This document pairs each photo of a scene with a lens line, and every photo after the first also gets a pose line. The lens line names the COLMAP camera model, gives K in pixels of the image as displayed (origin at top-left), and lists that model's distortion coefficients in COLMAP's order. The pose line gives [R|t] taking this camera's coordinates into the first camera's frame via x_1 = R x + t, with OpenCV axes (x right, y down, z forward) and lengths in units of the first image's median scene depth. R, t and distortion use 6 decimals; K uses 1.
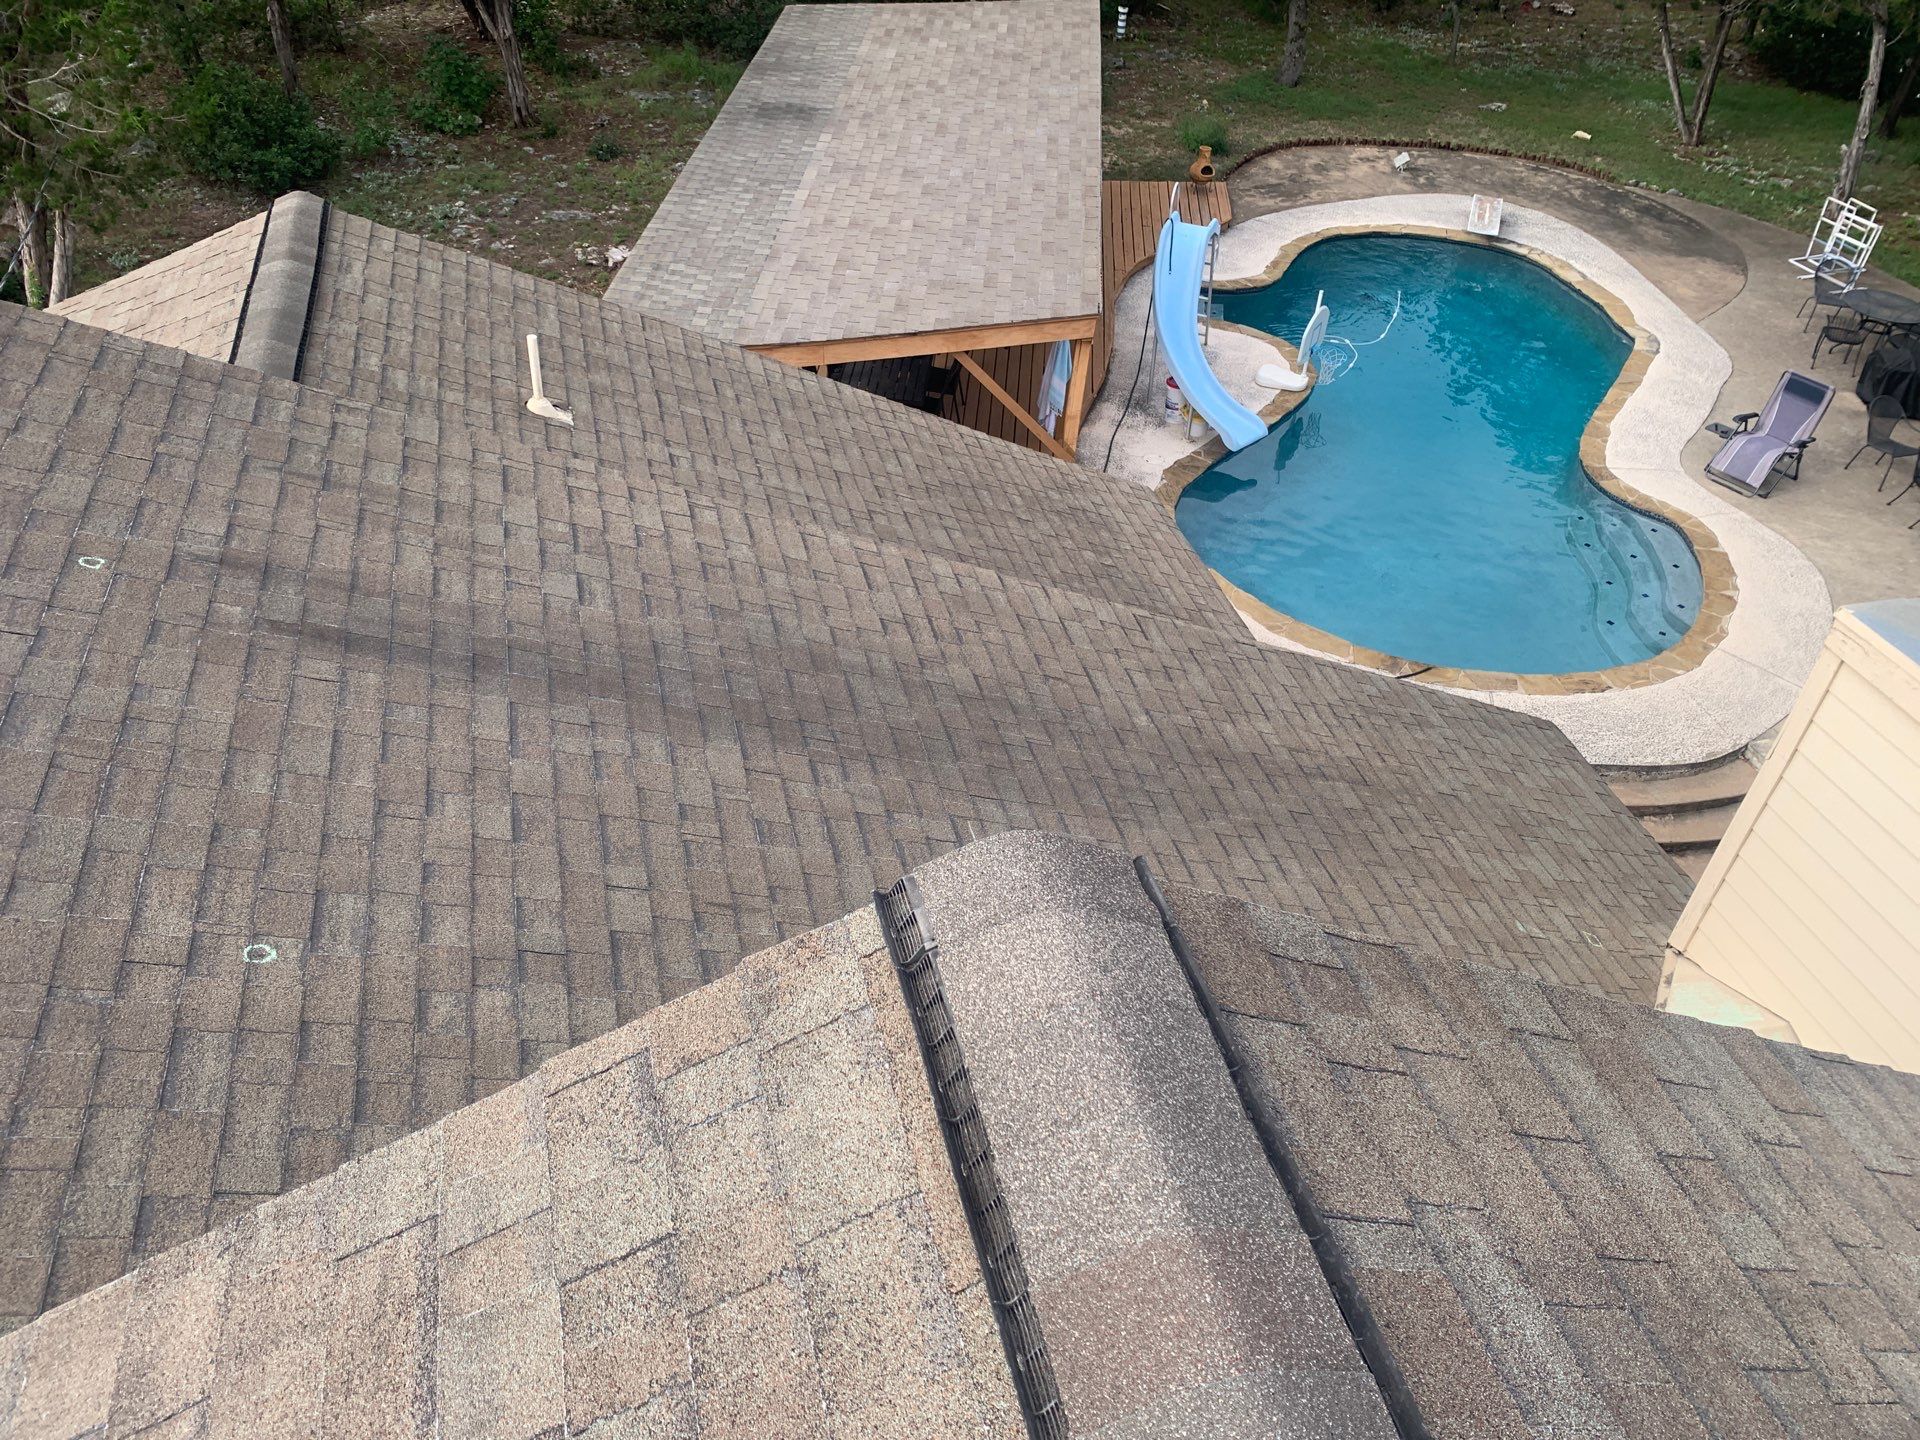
lens RADIAL K [[1435.6, 0, 961.7], [0, 1435.6, 728.7], [0, 0, 1]] dist [-0.006574, -0.015104]
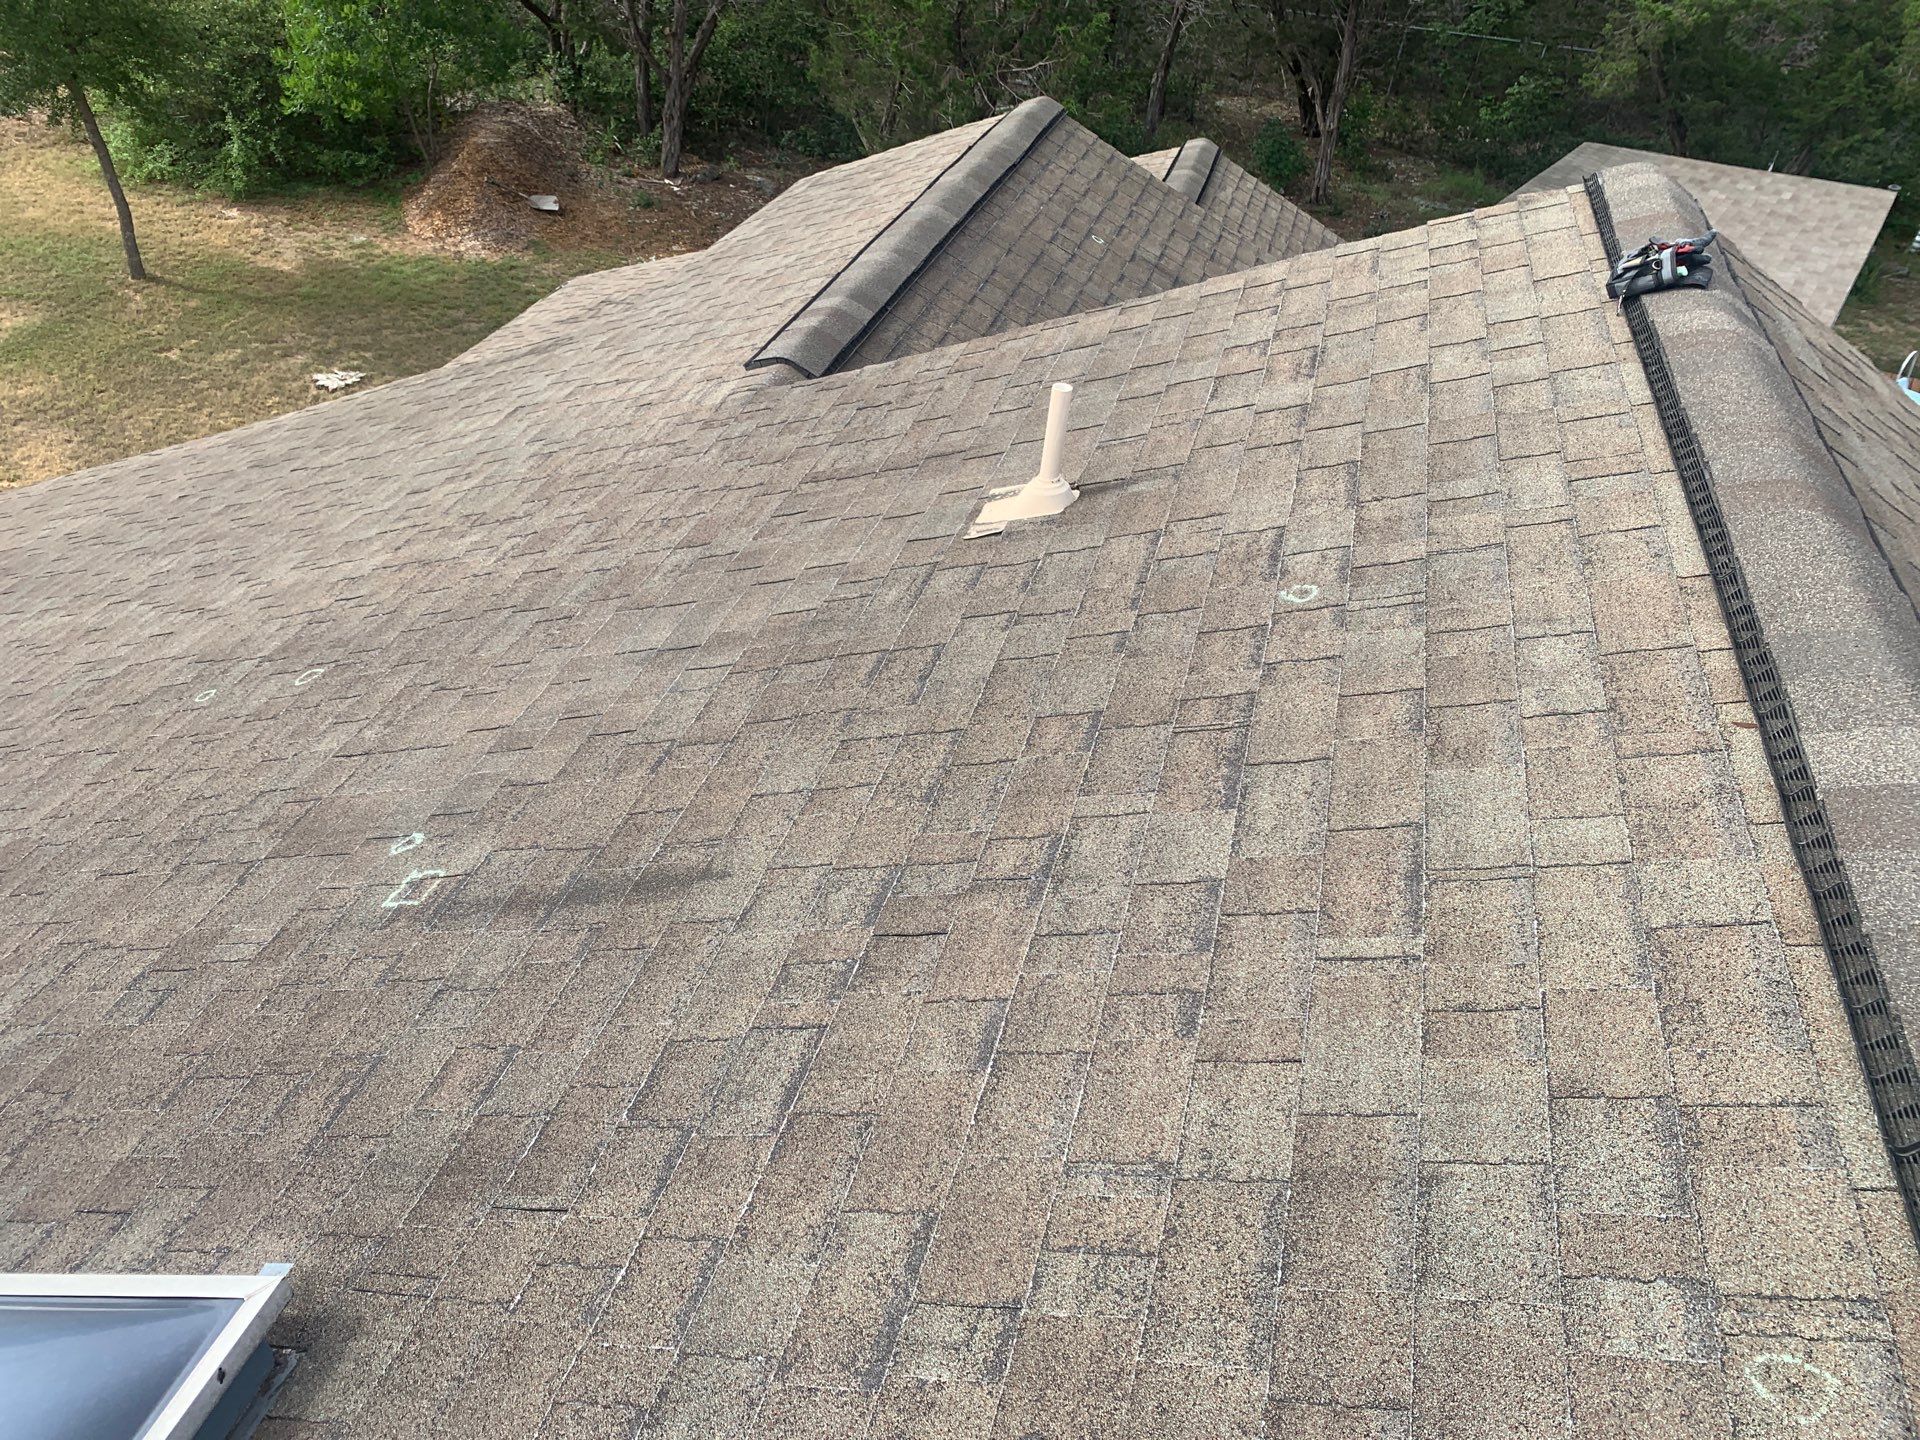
lens RADIAL K [[1435.6, 0, 954.4], [0, 1435.6, 728.5], [0, 0, 1]] dist [-0.006574, -0.015104]
pose [[0.867372, 0.323326, -0.378319, 0.021821], [-0.357554, 0.933637, -0.021841, 0.129300], [0.346151, 0.154213, 0.925418, -0.139246]]
